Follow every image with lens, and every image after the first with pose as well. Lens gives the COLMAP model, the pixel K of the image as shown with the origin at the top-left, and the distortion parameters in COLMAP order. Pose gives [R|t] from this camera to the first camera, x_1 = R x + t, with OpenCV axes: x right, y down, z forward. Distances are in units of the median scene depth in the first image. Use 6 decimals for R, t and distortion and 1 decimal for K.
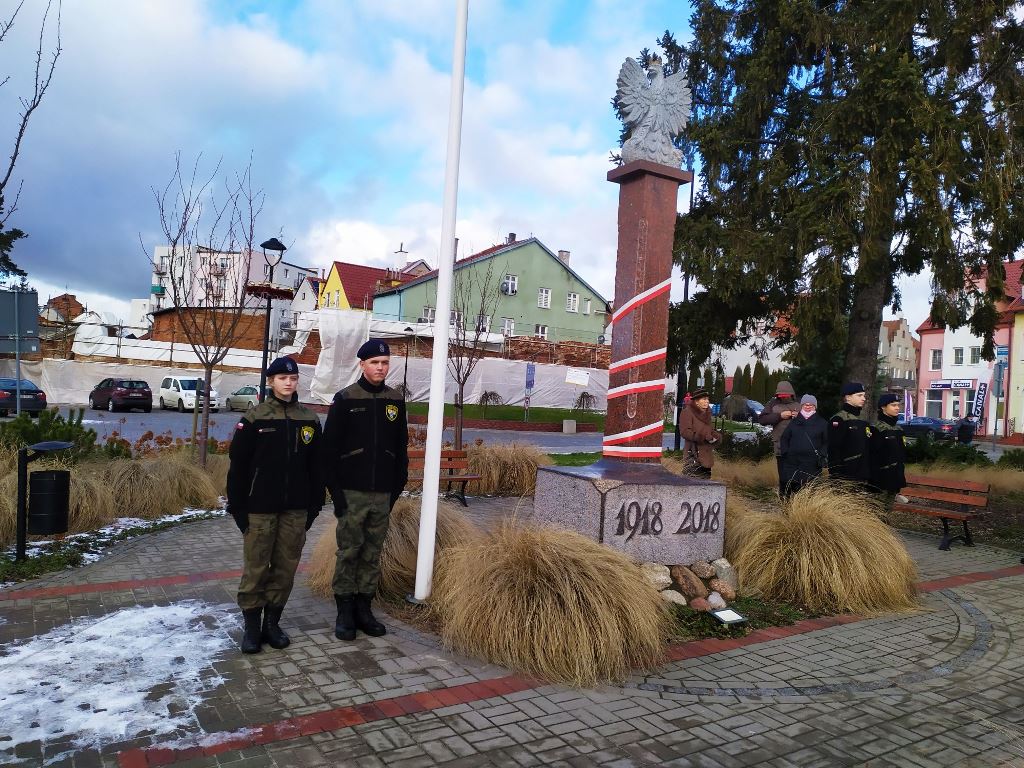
lens RADIAL K [[769.7, 0, 503.5], [0, 769.7, 387.3], [0, 0, 1]] dist [0.064217, -0.047236]
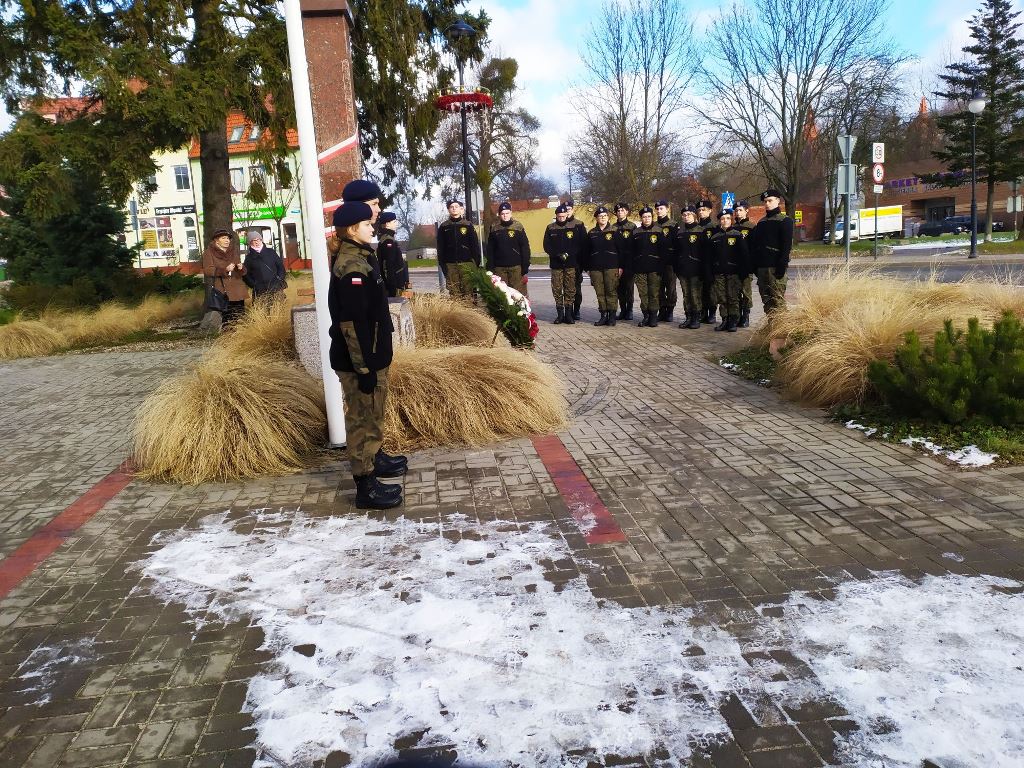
lens RADIAL K [[769.7, 0, 505.1], [0, 769.7, 377.4], [0, 0, 1]] dist [0.064217, -0.047236]
pose [[0.422623, -0.238311, 0.874413, -0.945136], [0.068939, 0.970468, 0.231170, -0.033548], [-0.903680, -0.037417, 0.426571, 0.394599]]
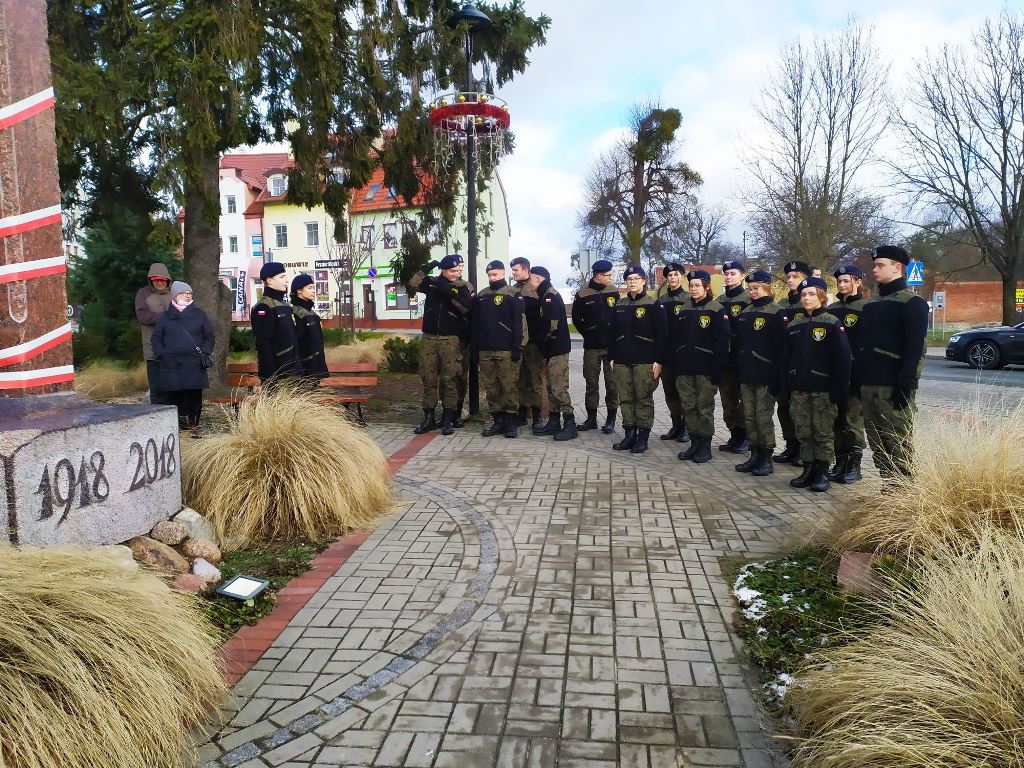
lens RADIAL K [[782.7, 0, 525.0], [0, 782.7, 387.2], [0, 0, 1]] dist [0.034216, -0.036000]
pose [[0.609279, -0.142800, 0.779992, -0.092617], [0.035516, 0.987578, 0.153062, 0.011740], [-0.792161, -0.065555, 0.606782, 0.377497]]
